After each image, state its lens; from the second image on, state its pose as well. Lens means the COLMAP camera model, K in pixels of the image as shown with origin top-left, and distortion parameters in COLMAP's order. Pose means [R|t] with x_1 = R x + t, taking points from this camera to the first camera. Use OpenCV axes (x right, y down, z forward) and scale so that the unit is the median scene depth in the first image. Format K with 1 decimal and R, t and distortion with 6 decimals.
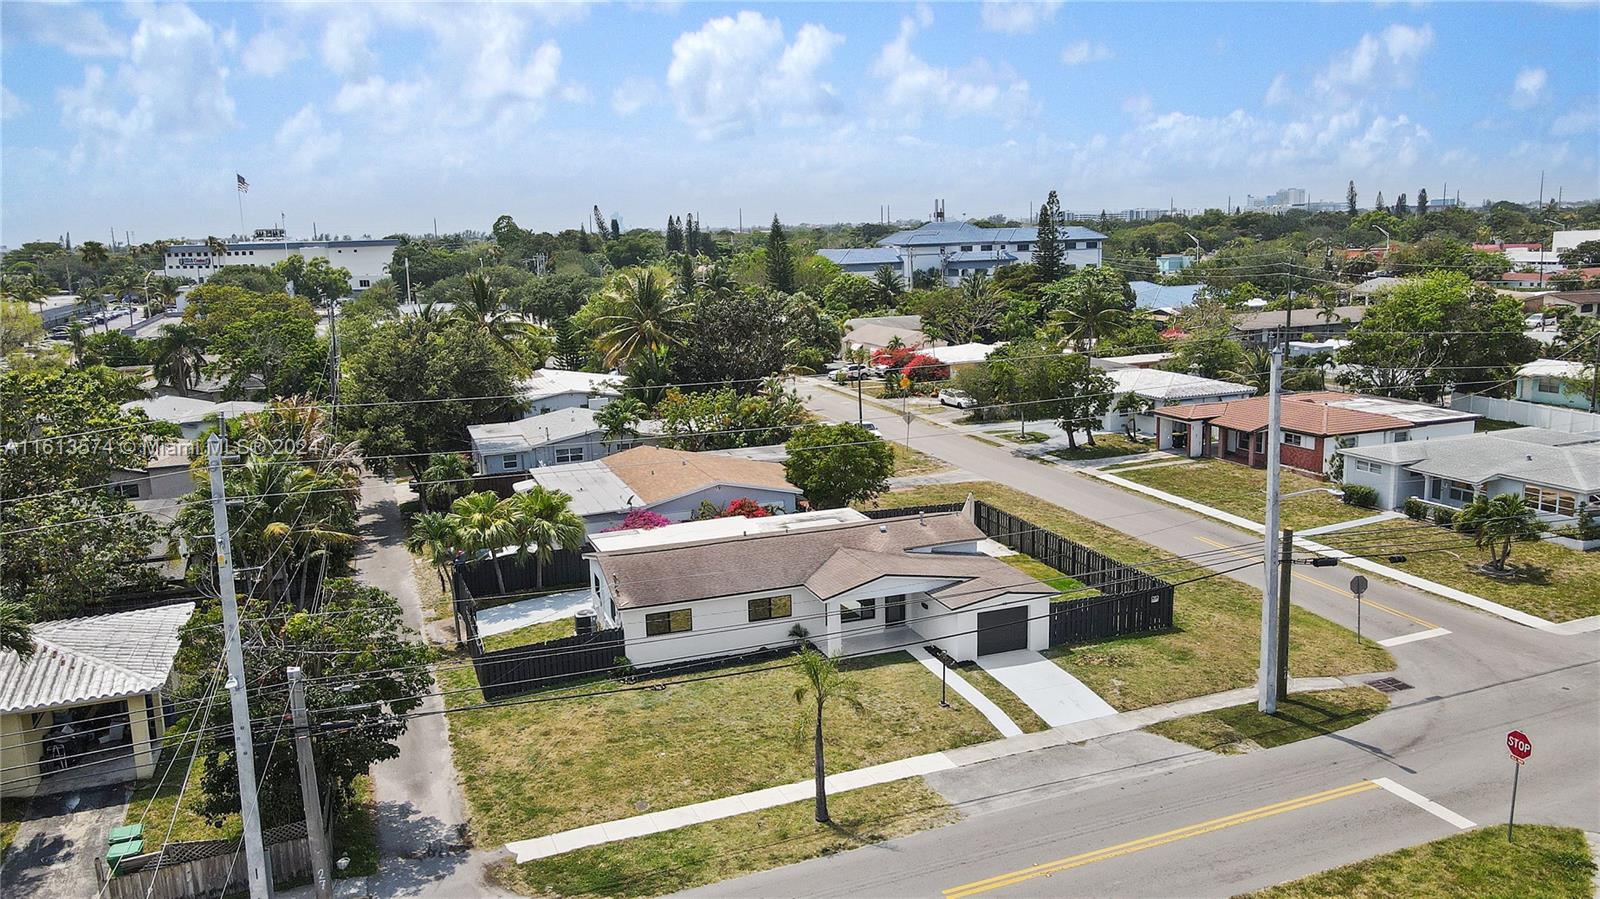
lens RADIAL K [[1181.3, 0, 804.7], [0, 1181.3, 451.4], [0, 0, 1]] dist [0.005542, 0.001486]
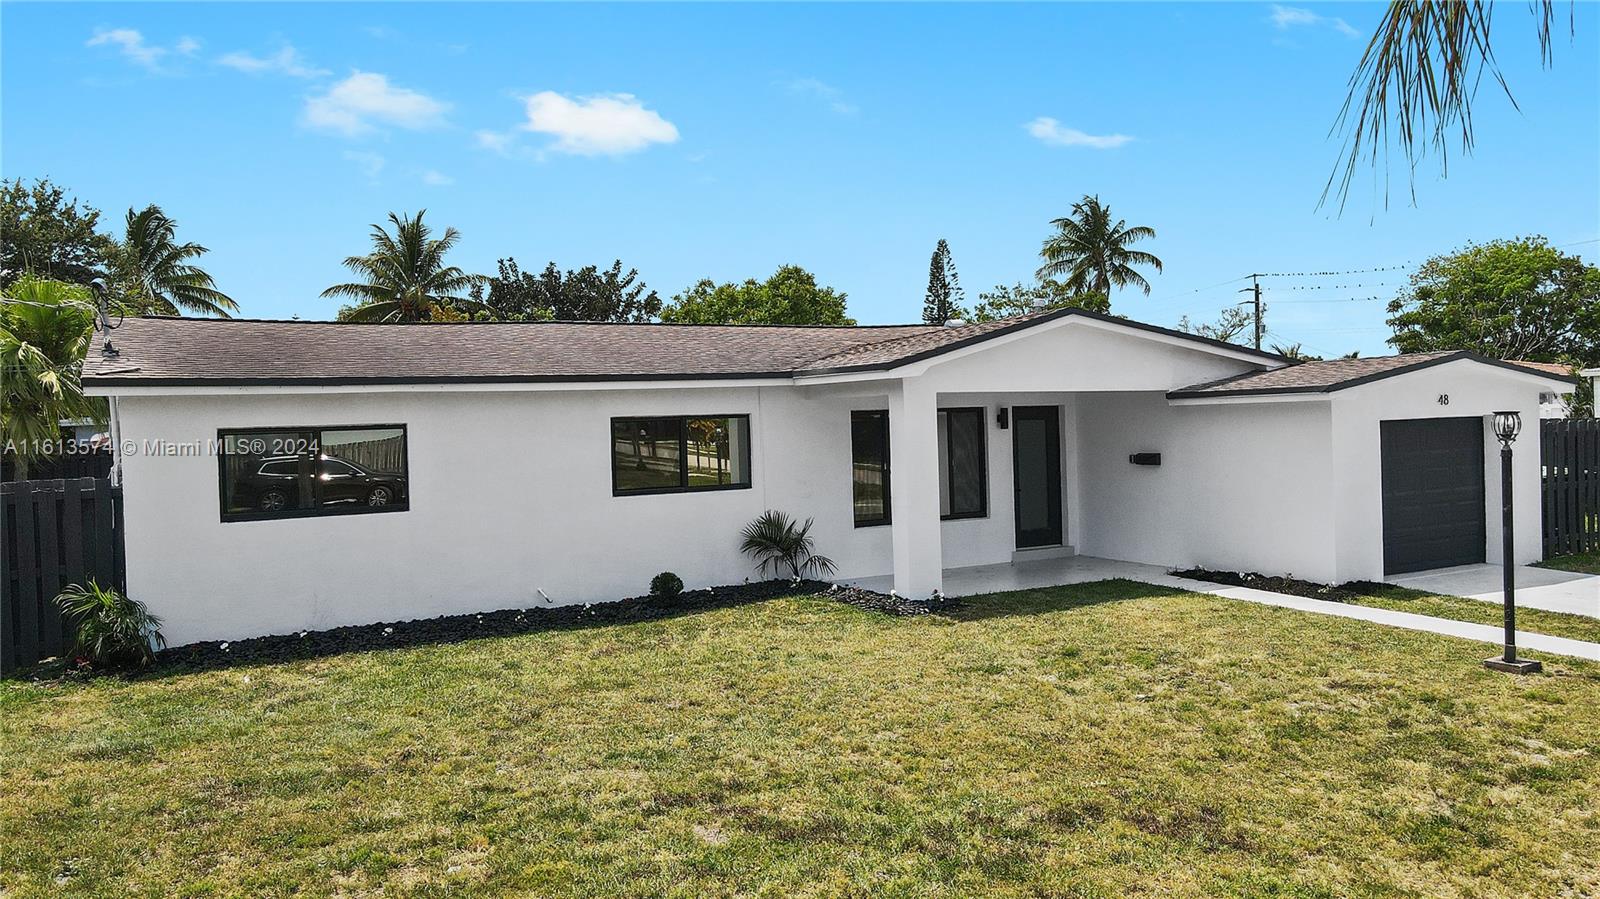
lens RADIAL K [[1181.3, 0, 799.0], [0, 1181.3, 448.6], [0, 0, 1]] dist [0.005542, 0.001486]
pose [[0.988544, -0.007292, 0.150755, -0.046388], [0.033187, 0.984889, -0.169975, 0.187354], [-0.147237, 0.173030, 0.973849, 0.716029]]
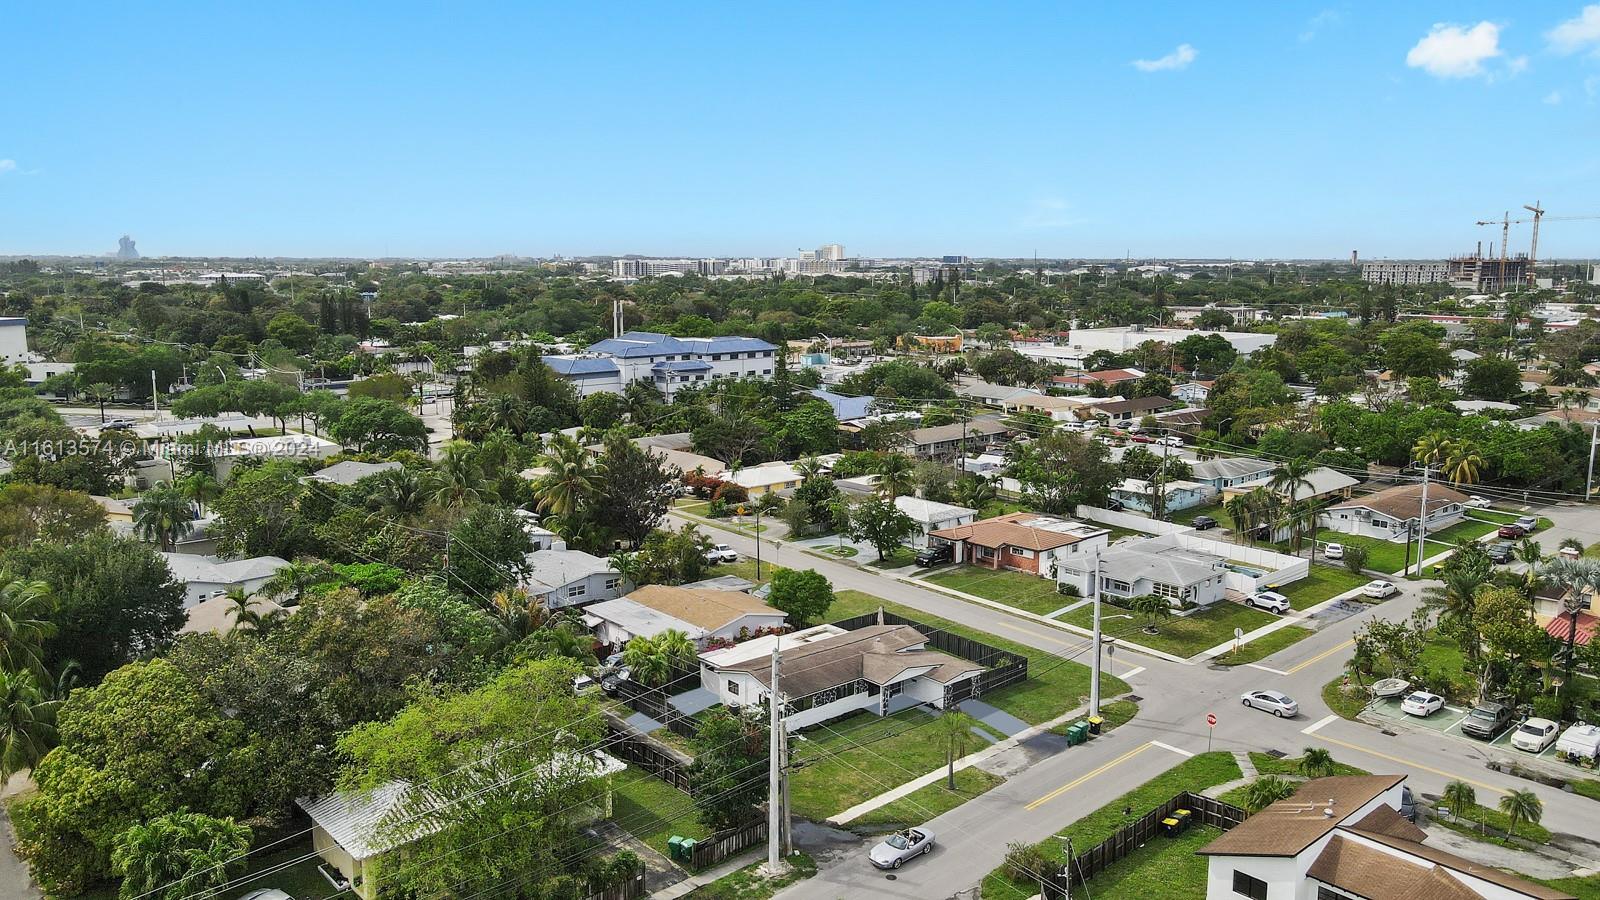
lens RADIAL K [[1181.3, 0, 800.6], [0, 1181.3, 449.8], [0, 0, 1]] dist [0.005542, 0.001486]
pose [[0.934085, -0.033607, 0.355465, -0.759832], [0.043433, 0.998862, -0.019694, -0.220970], [-0.354399, 0.033835, 0.934482, -0.746564]]
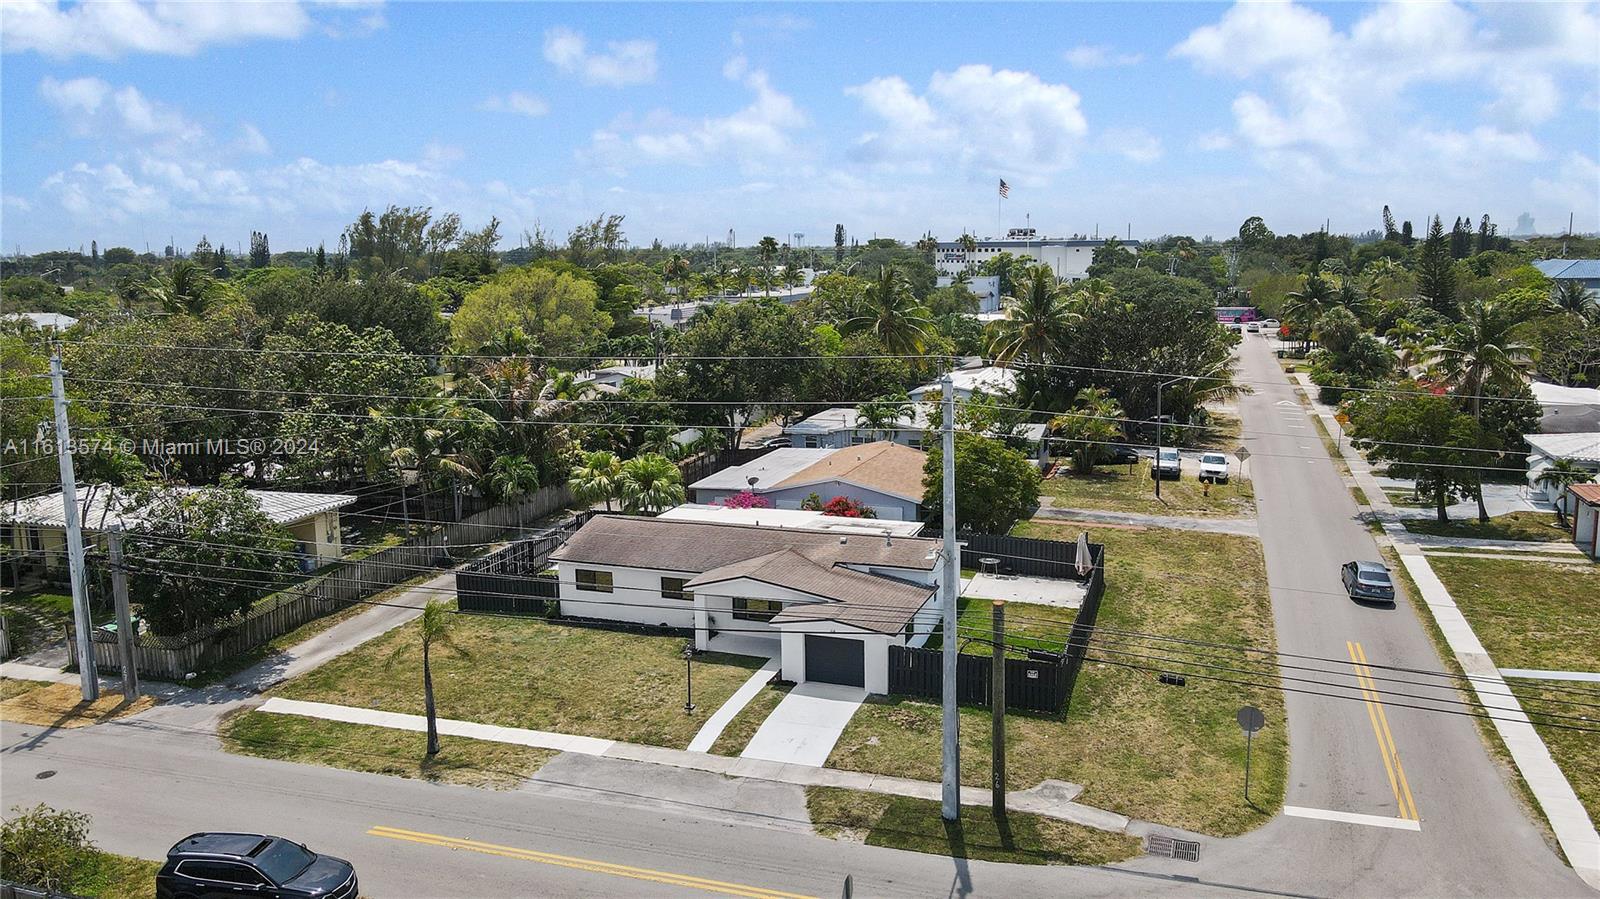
lens RADIAL K [[1181.3, 0, 790.6], [0, 1181.3, 449.0], [0, 0, 1]] dist [0.005542, 0.001486]
pose [[0.765773, 0.127299, -0.630386, 0.707810], [-0.129125, 0.990687, 0.043200, -0.049991], [0.630015, 0.048317, 0.775079, 0.245002]]
